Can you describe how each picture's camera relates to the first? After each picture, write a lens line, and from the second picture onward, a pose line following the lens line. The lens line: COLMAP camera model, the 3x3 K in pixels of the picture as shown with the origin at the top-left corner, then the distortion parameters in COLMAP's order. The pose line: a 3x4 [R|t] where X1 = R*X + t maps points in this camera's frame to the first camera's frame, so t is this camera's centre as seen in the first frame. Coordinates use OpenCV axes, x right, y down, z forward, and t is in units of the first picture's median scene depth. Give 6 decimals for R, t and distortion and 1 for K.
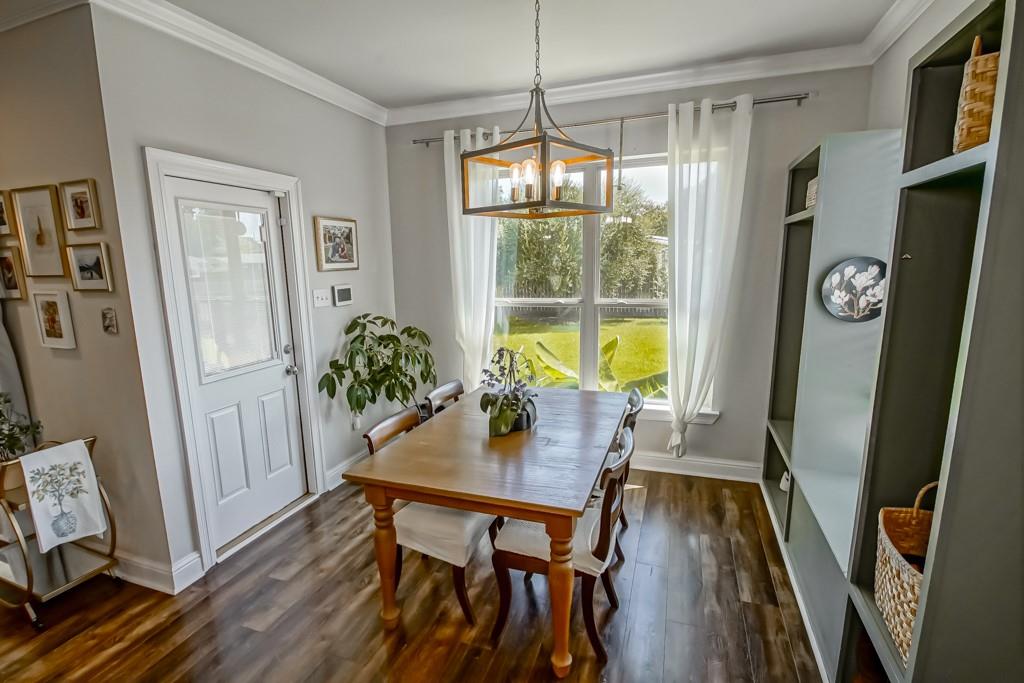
lens RADIAL K [[488.3, 0, 506.1], [0, 488.3, 348.3], [0, 0, 1]] dist [-0.009481, -0.000541]
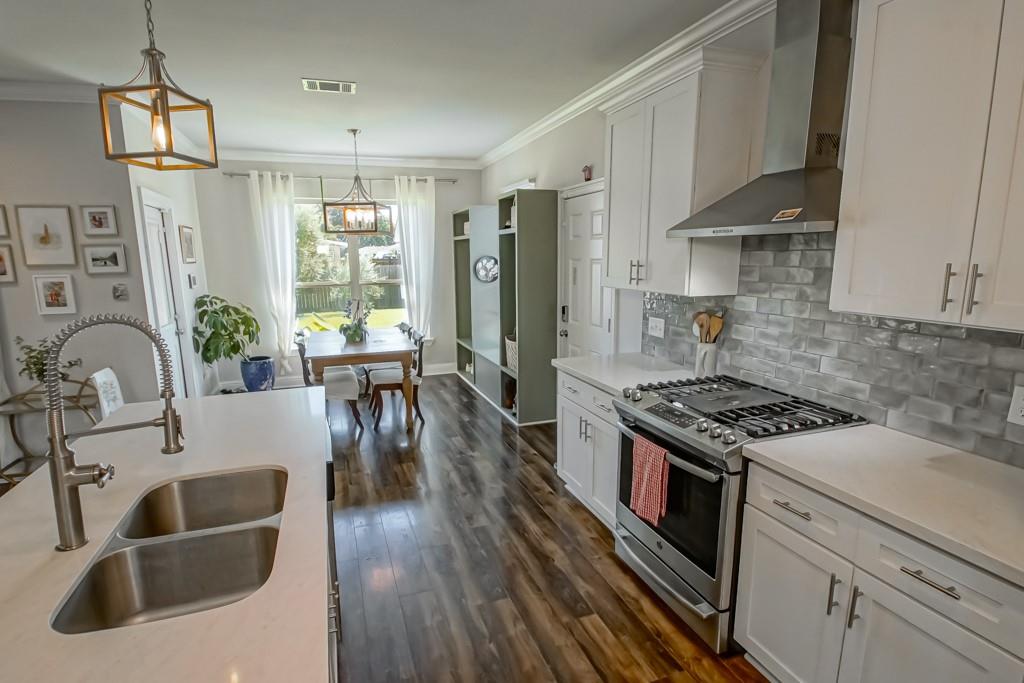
lens RADIAL K [[503.6, 0, 514.3], [0, 503.6, 350.4], [0, 0, 1]] dist [-0.019789, 0.000287]
pose [[0.758470, -0.110227, 0.642318, -0.856166], [0.112426, 0.992947, 0.037642, 0.205395], [-0.641937, 0.043663, 0.765513, -1.015380]]
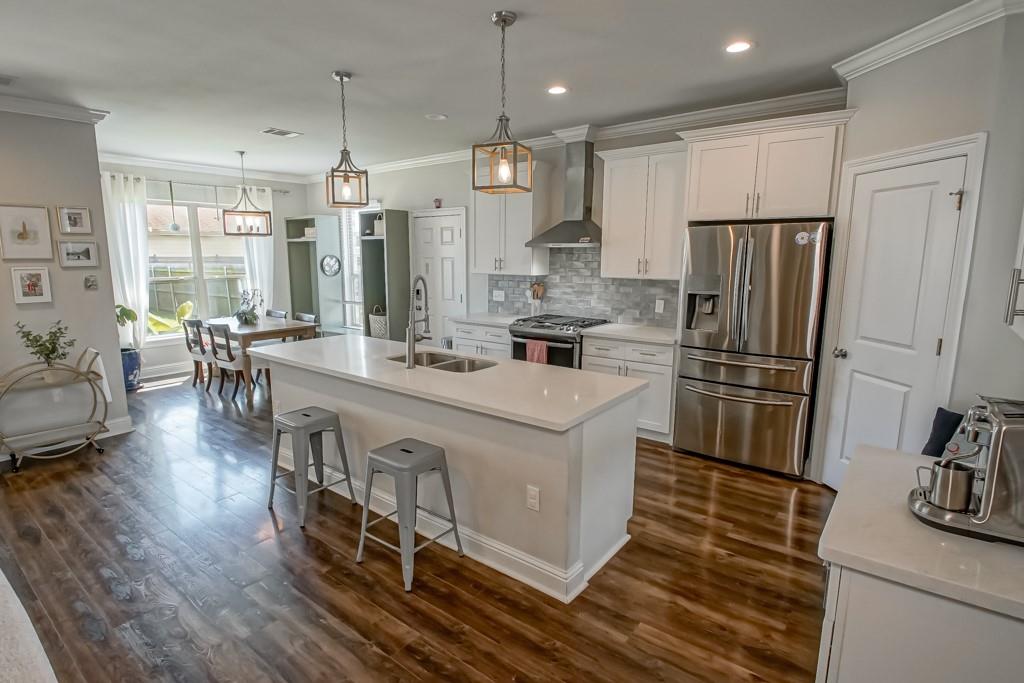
lens RADIAL K [[503.6, 0, 508.2], [0, 503.6, 333.1], [0, 0, 1]] dist [-0.019789, 0.000287]
pose [[0.279576, -0.128752, 0.951452, -2.060213], [0.164522, 0.982735, 0.084642, 0.216835], [-0.945923, 0.132871, 0.295932, -0.956022]]
